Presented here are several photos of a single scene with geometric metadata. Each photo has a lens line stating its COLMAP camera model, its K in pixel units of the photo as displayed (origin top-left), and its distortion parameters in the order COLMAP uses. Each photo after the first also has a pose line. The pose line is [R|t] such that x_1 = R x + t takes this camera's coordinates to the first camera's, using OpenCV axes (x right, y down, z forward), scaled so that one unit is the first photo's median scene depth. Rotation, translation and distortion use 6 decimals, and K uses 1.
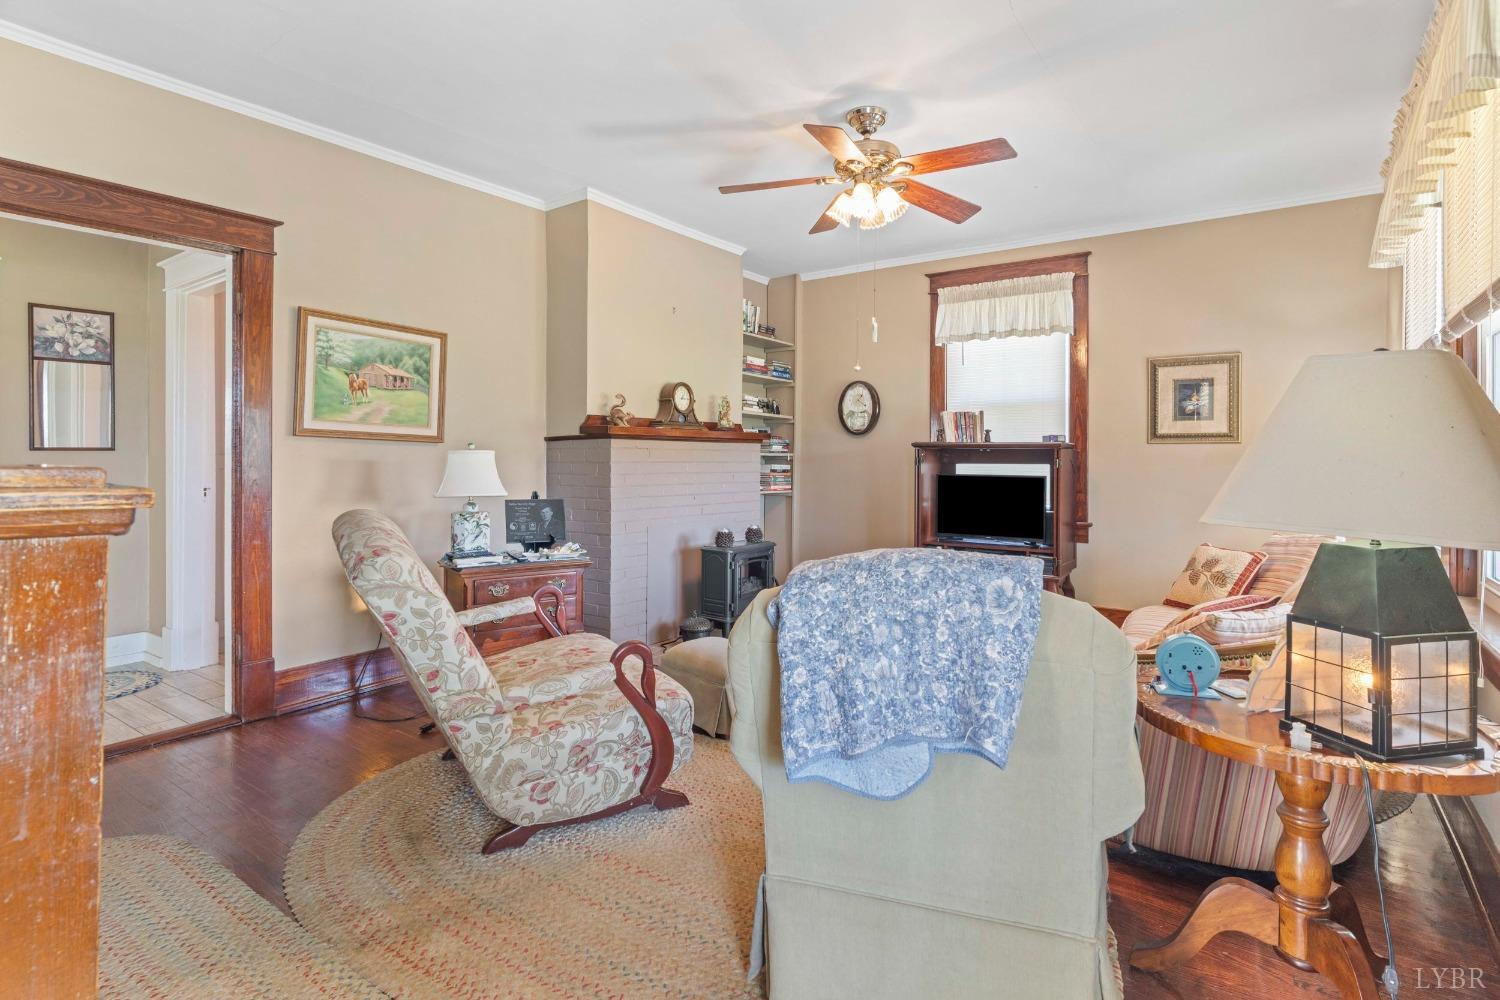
lens RADIAL K [[742.6, 0, 739.7], [0, 742.6, 457.0], [0, 0, 1]] dist [0.003786, -0.000159]
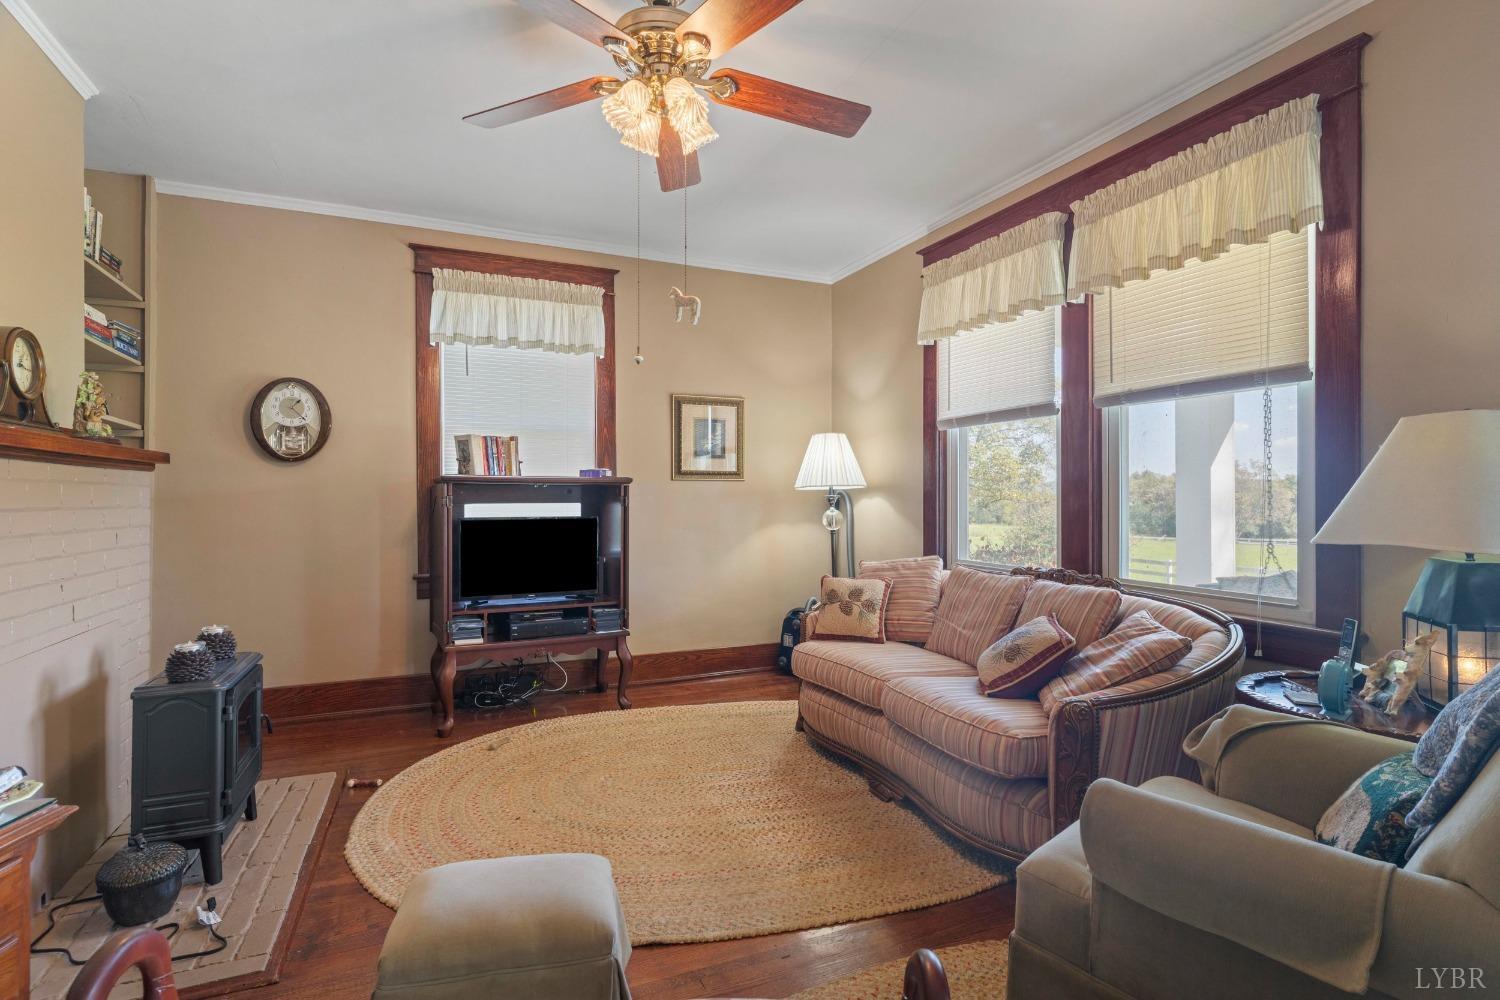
lens RADIAL K [[742.6, 0, 747.5], [0, 742.6, 494.6], [0, 0, 1]] dist [0.003786, -0.000159]
pose [[0.497047, -0.004970, 0.867709, -0.236618], [0.004780, 0.999984, 0.002989, -0.001447], [-0.867710, 0.002662, 0.497063, 0.389059]]
